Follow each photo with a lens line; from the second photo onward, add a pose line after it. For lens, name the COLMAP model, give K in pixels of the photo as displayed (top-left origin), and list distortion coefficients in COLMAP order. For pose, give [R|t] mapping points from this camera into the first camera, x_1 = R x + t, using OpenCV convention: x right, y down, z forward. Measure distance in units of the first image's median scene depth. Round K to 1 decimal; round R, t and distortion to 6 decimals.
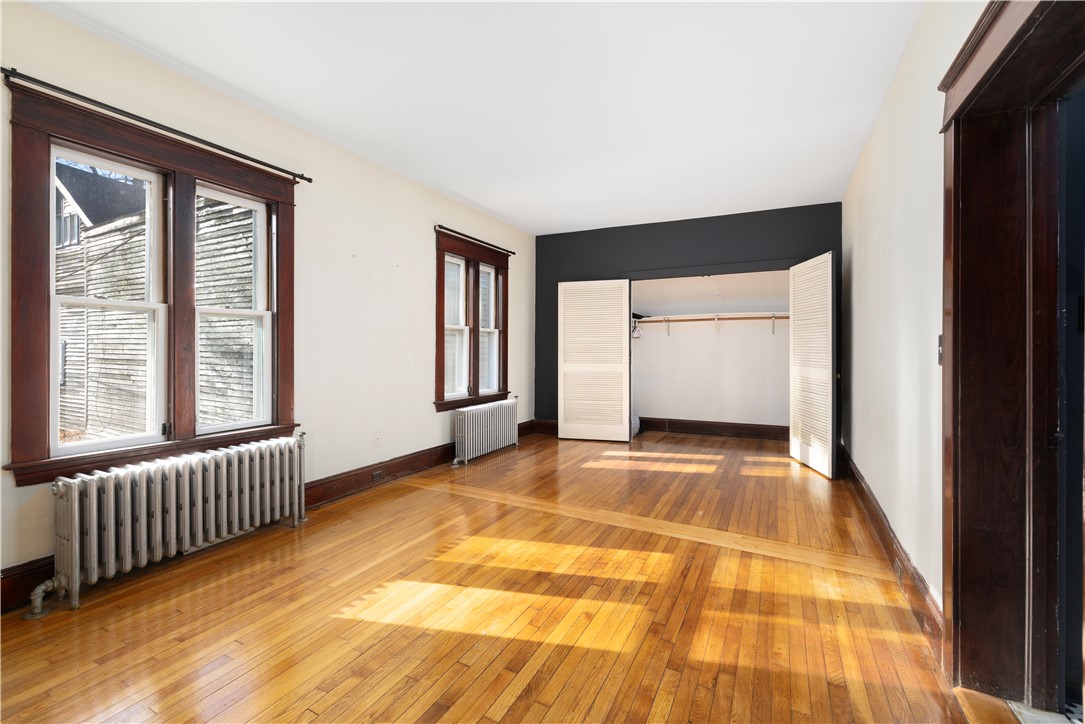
lens RADIAL K [[458.6, 0, 536.3], [0, 458.6, 352.7], [0, 0, 1]] dist [-0.001800, -0.000109]
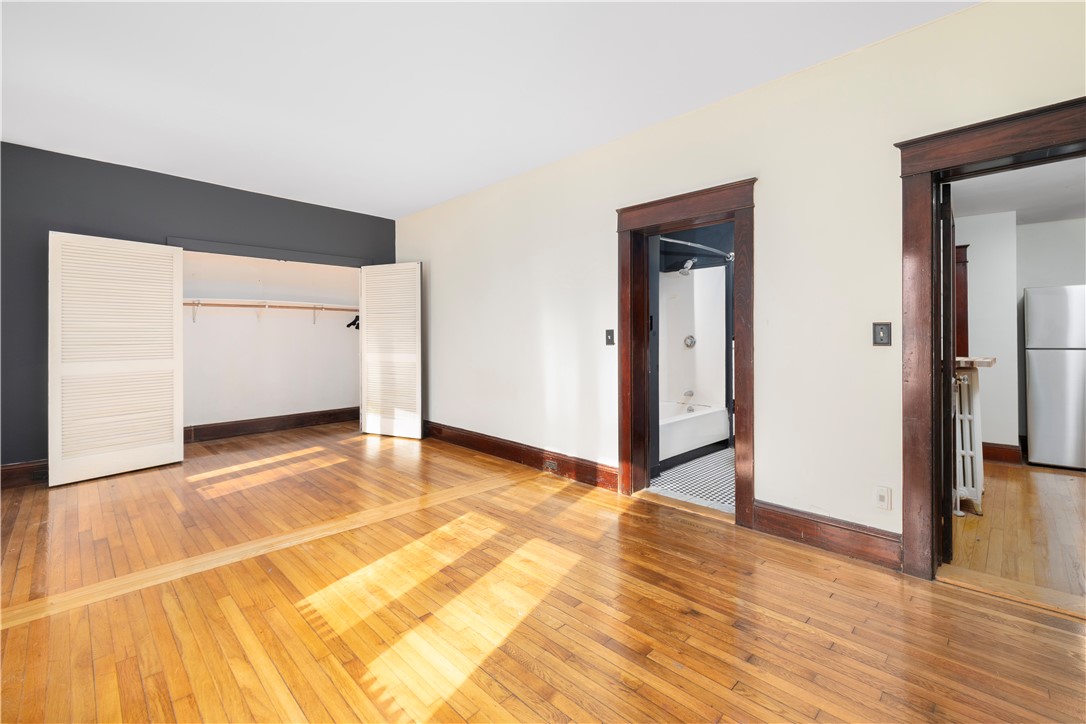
lens RADIAL K [[468.6, 0, 534.5], [0, 468.6, 337.3], [0, 0, 1]] dist [-0.000585, 0.000010]
pose [[0.300963, -0.002938, 0.953631, -0.636598], [0.012822, 0.999917, -0.000966, -0.005165], [-0.953550, 0.012518, 0.300975, 0.368937]]
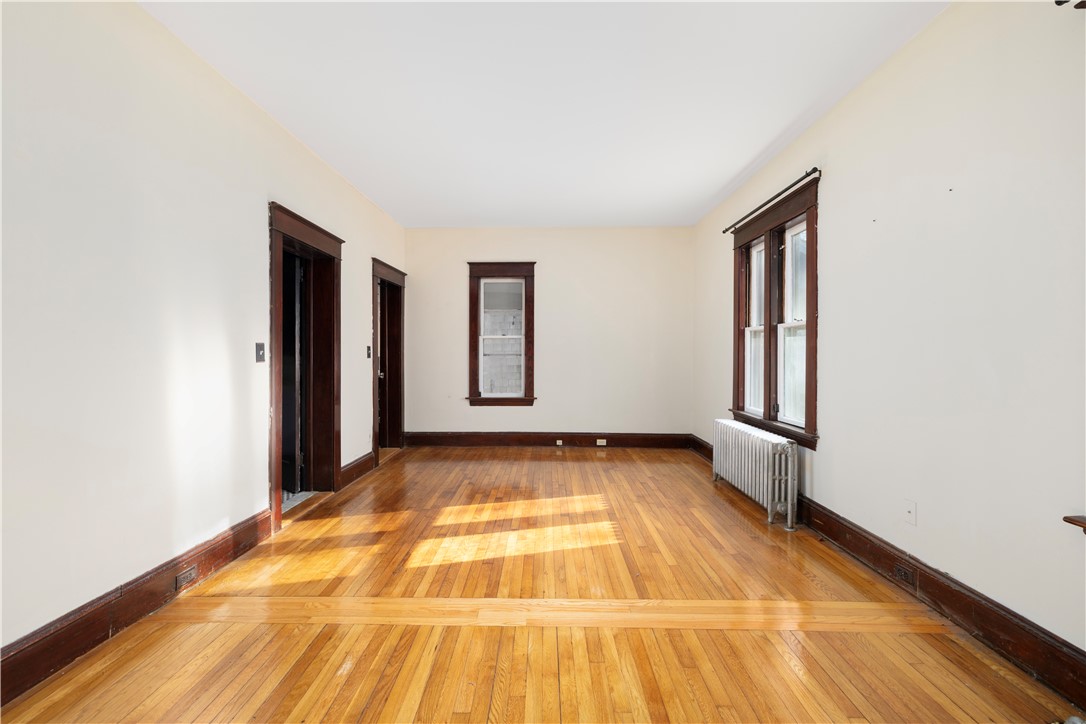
lens RADIAL K [[460.3, 0, 540.1], [0, 460.3, 351.5], [0, 0, 1]] dist [-0.000141, 0.000235]
pose [[-0.890096, -0.007046, -0.455719, 0.400525], [-0.008465, 0.999964, 0.001071, -0.011206], [0.455694, 0.004811, -0.890123, 1.557350]]
